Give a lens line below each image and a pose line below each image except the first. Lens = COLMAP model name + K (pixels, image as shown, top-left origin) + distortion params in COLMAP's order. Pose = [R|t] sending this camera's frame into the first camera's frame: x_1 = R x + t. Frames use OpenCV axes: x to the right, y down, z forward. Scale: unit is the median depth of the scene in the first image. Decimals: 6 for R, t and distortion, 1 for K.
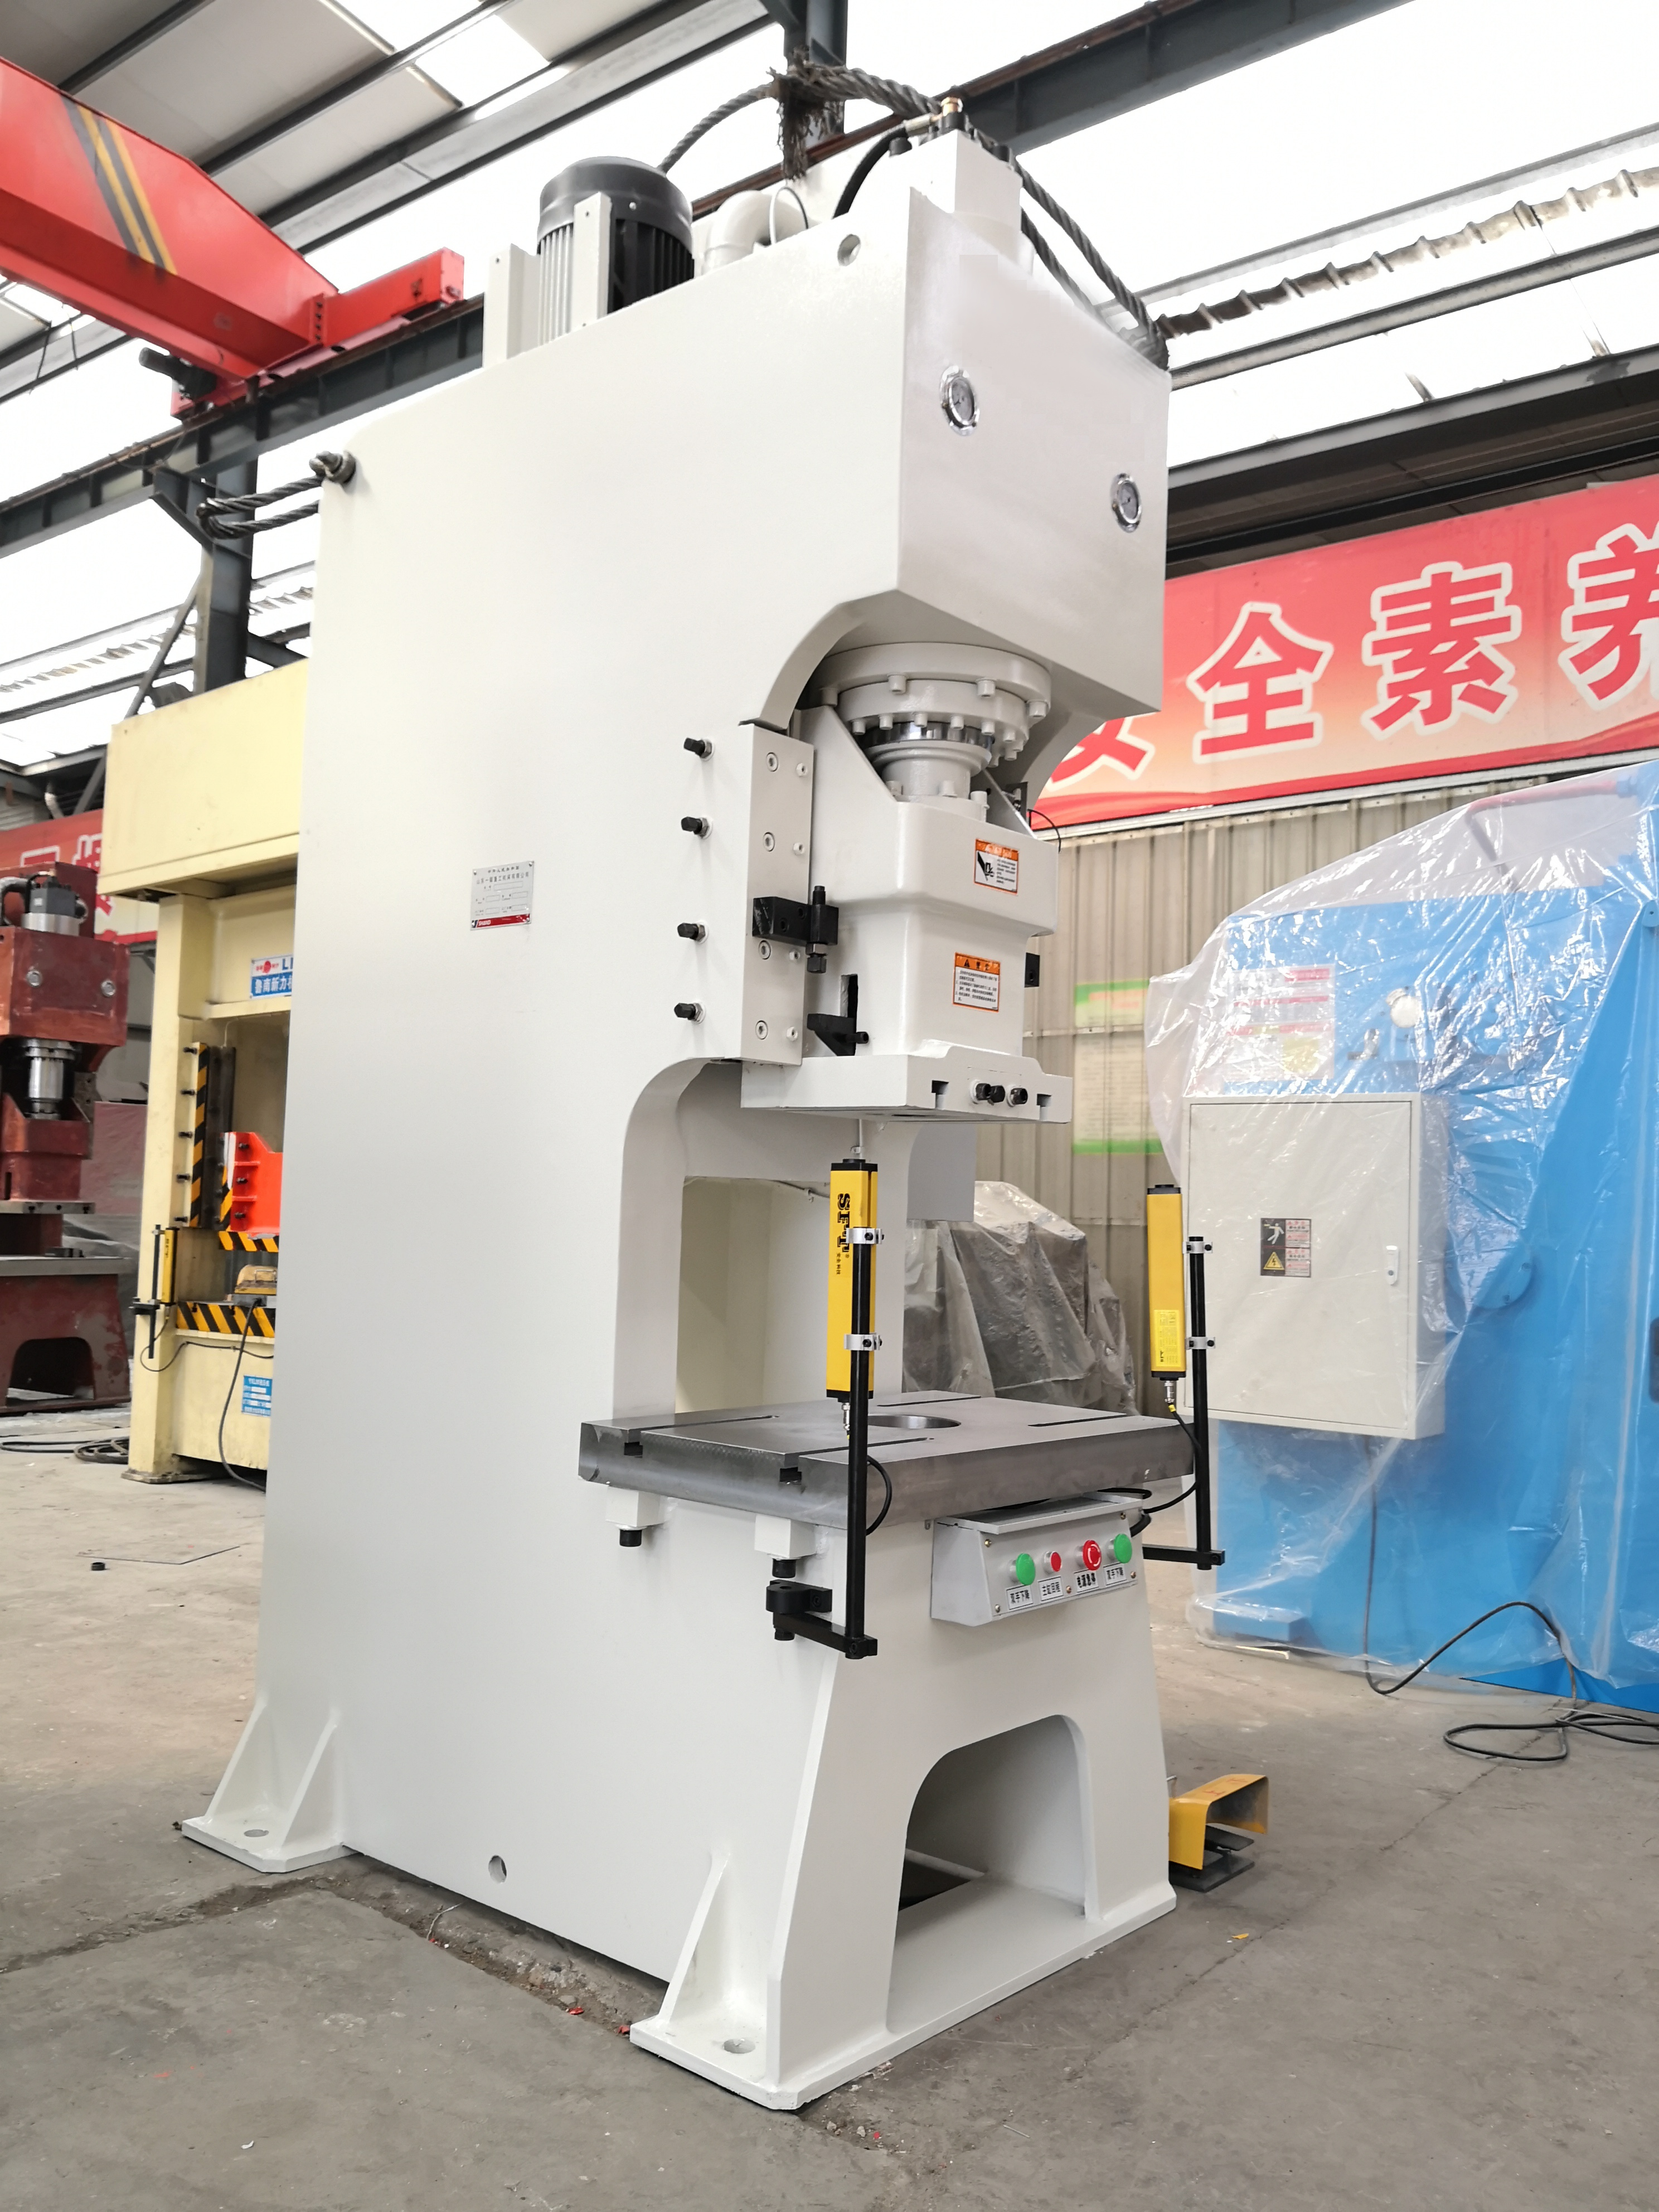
lens RADIAL K [[1831.2, 0, 828.1], [0, 1831.2, 1105.6], [0, 0, 1]] dist [0.006315, -0.001076]
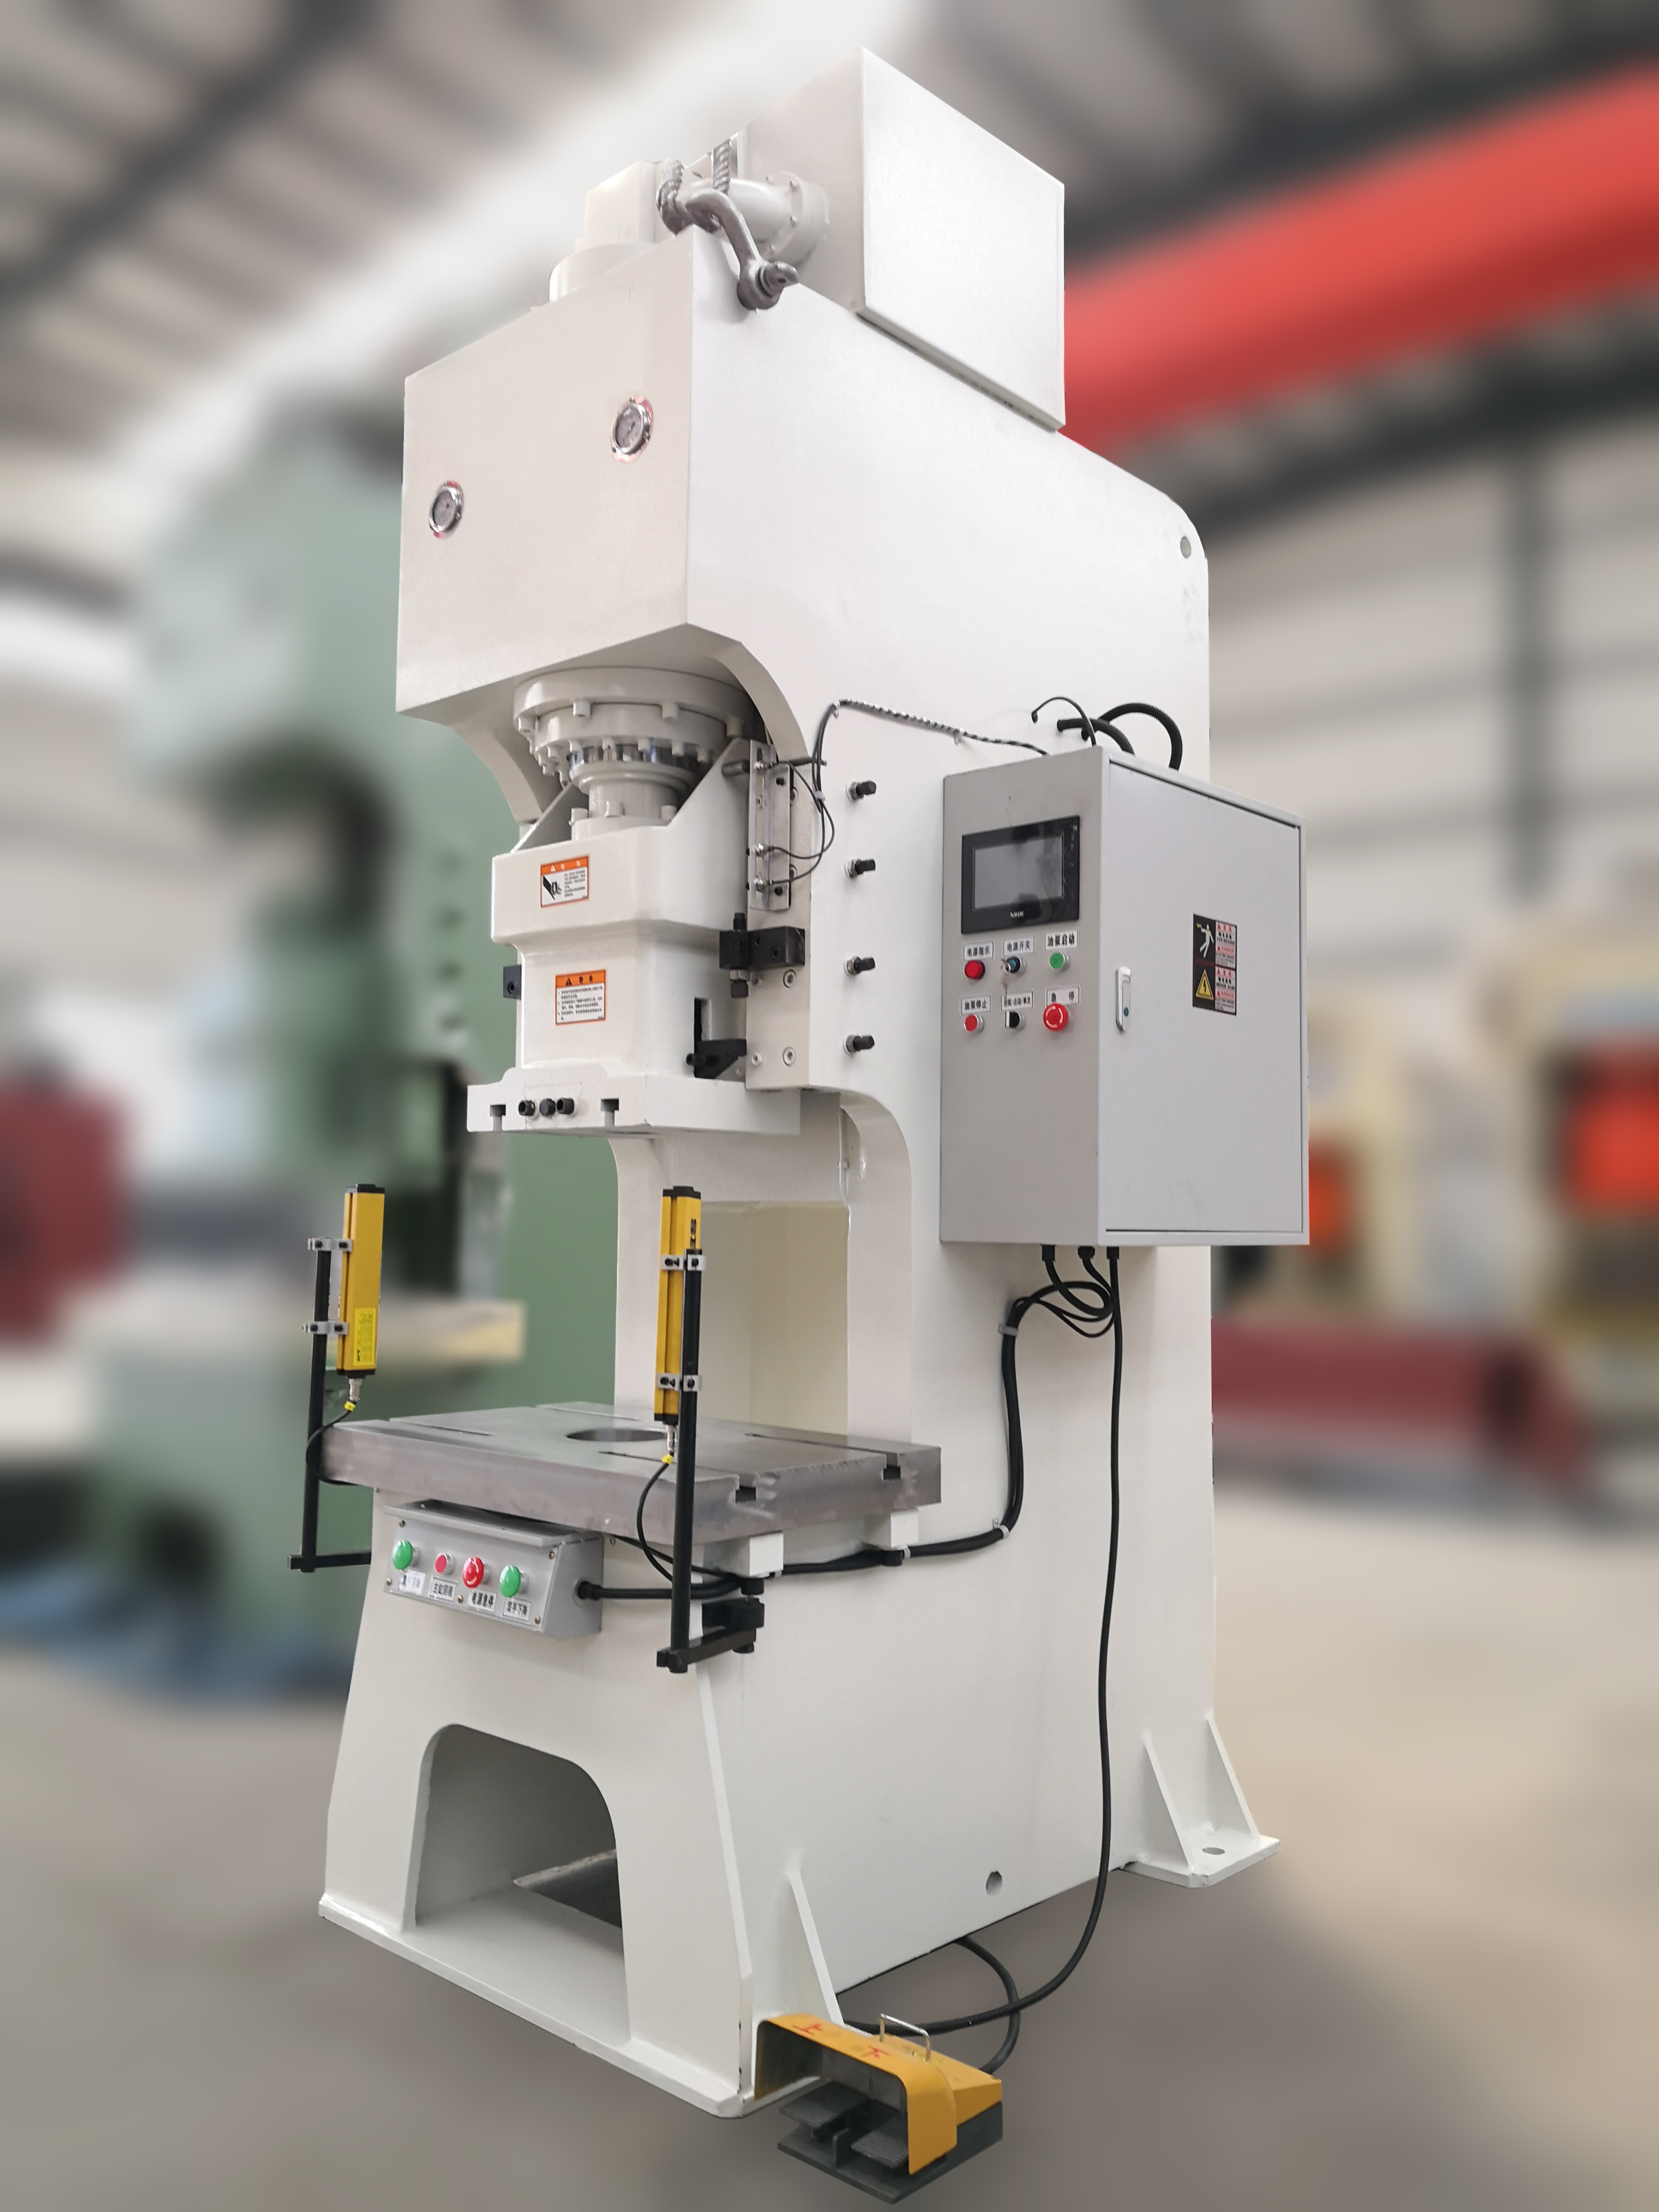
lens RADIAL K [[1811.1, 0, 829.5], [0, 1811.1, 1106.0], [0, 0, 1]] dist [0.009017, -0.005560]
pose [[-0.032196, -0.094516, -0.995003, 1.061687], [0.045265, 0.994359, -0.095920, 0.093990], [0.998456, -0.048127, -0.027736, 1.160812]]
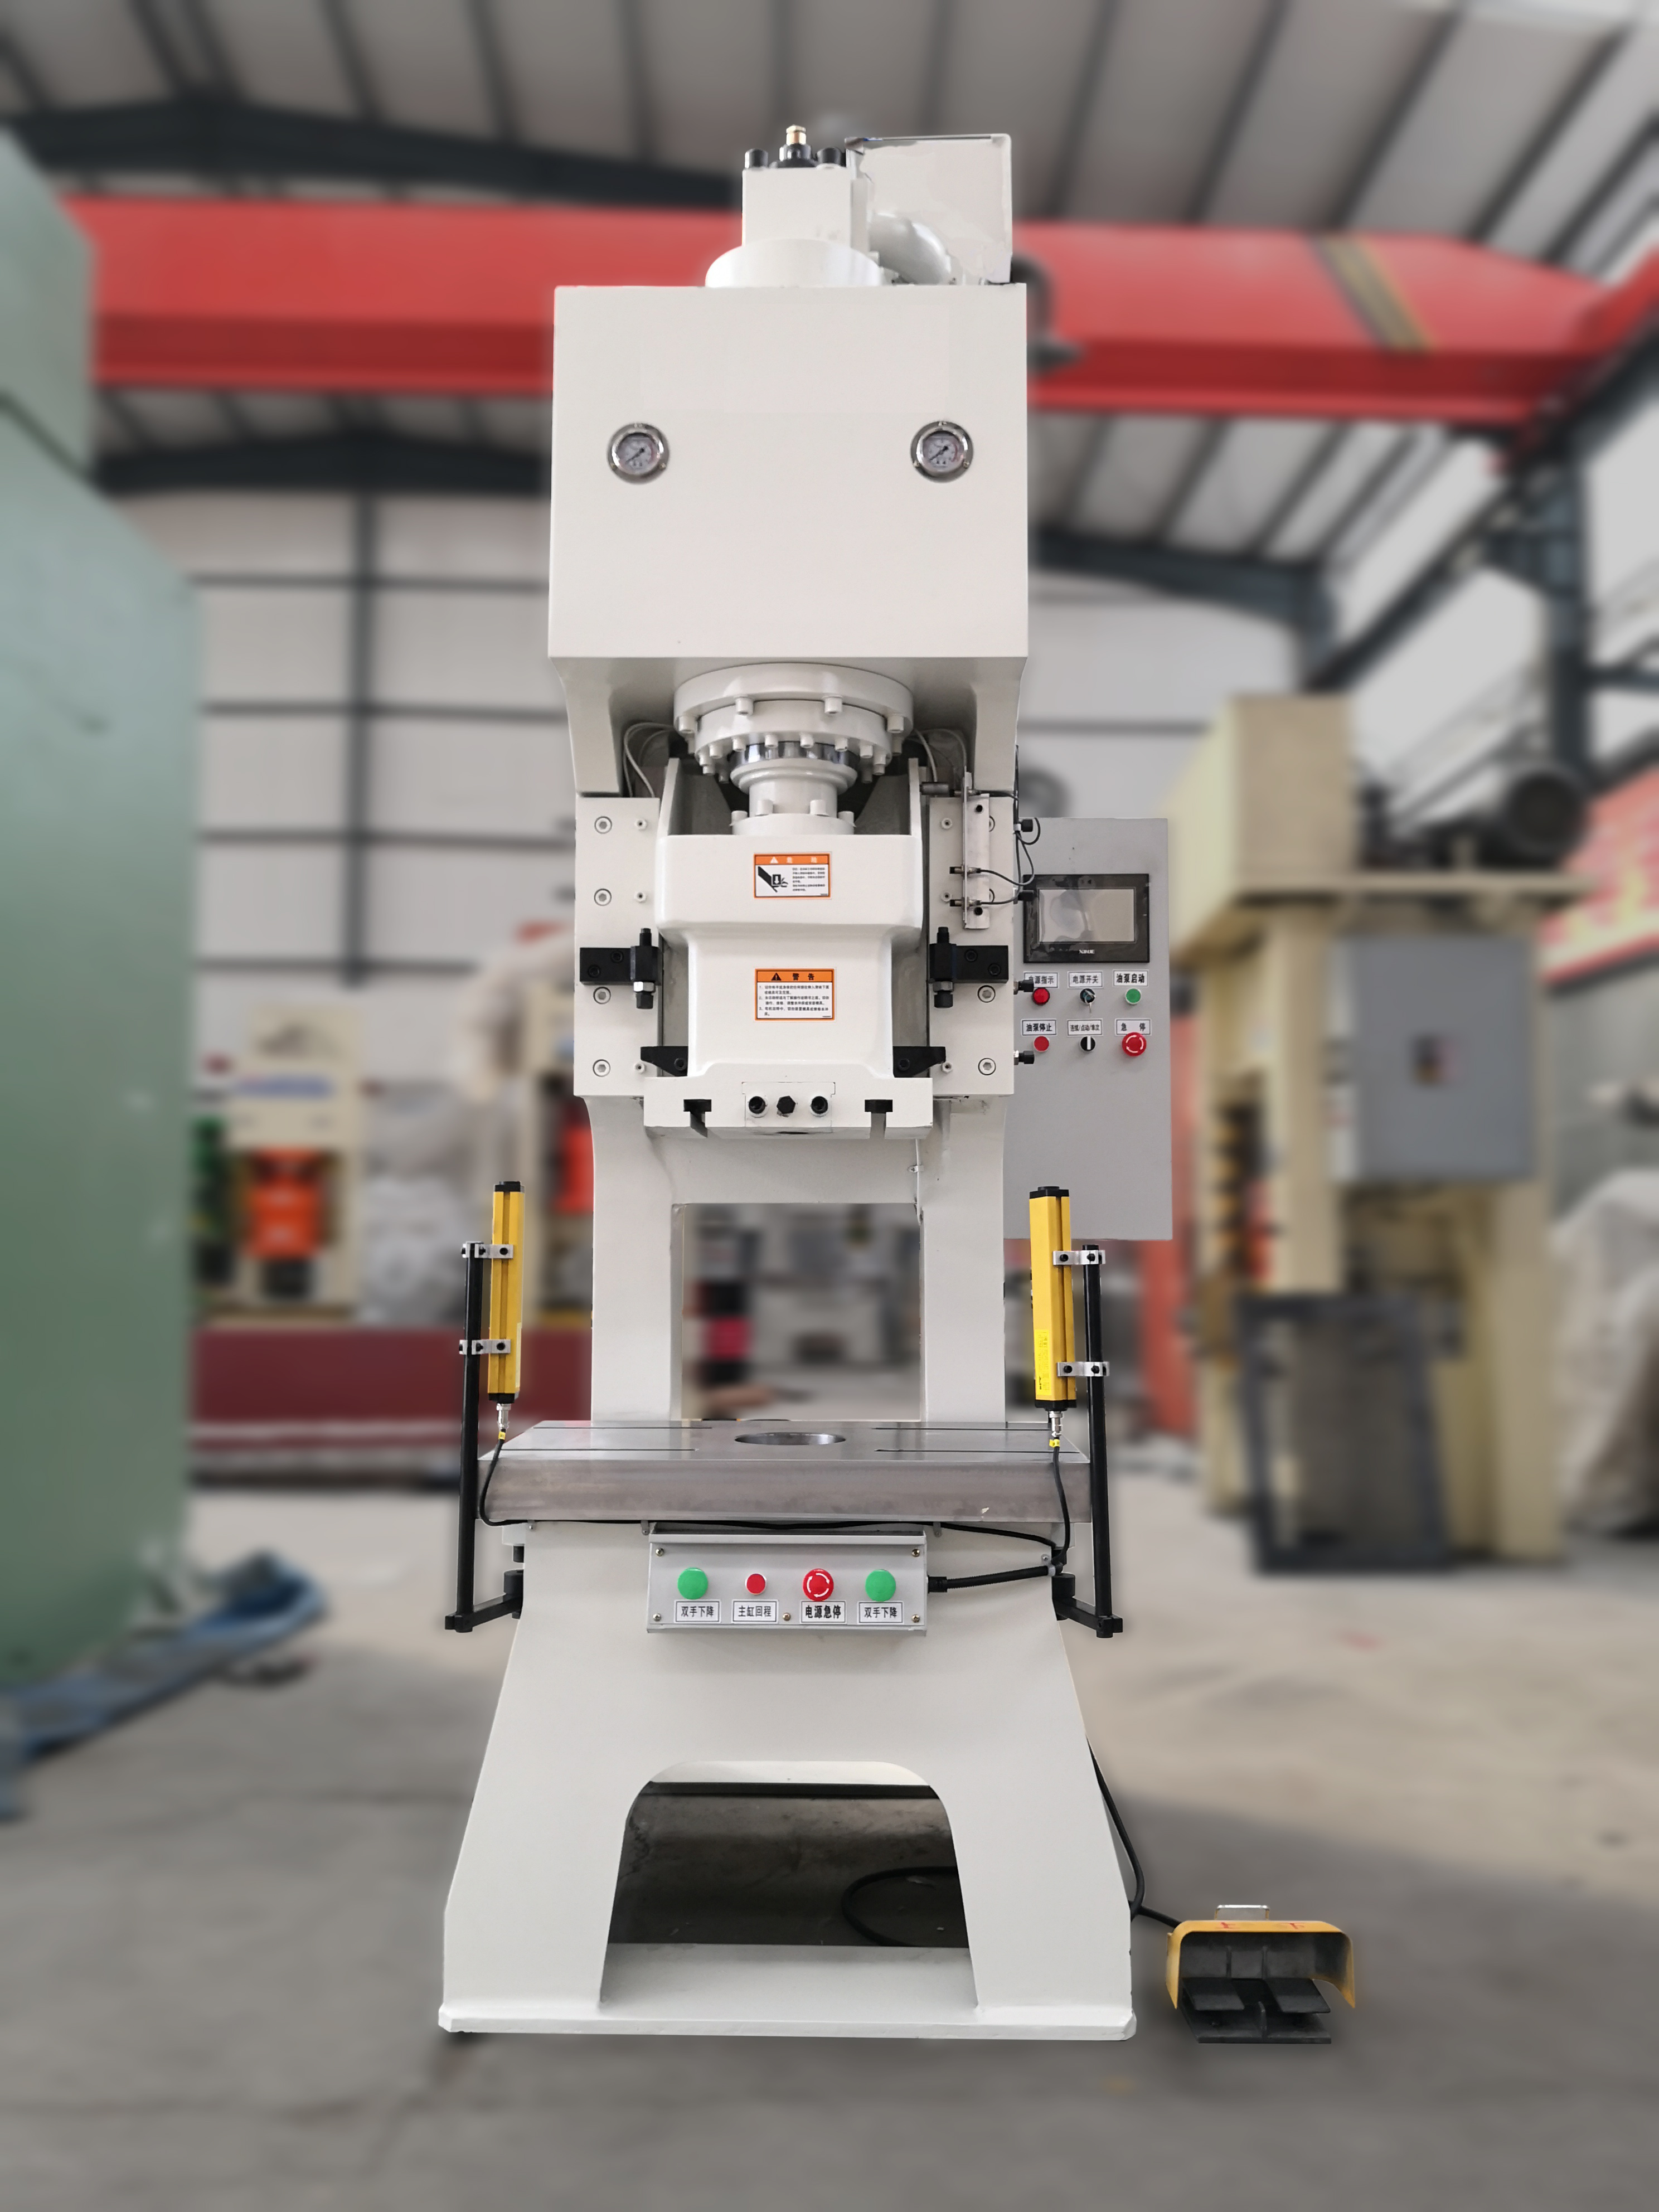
lens RADIAL K [[1811.1, 0, 829.5], [0, 1811.1, 1106.0], [0, 0, 1]] dist [0.009017, -0.005560]
pose [[0.635333, -0.088733, -0.767123, 0.838209], [0.064937, 0.995997, -0.061426, 0.054318], [0.769503, -0.010789, 0.638552, 0.388530]]
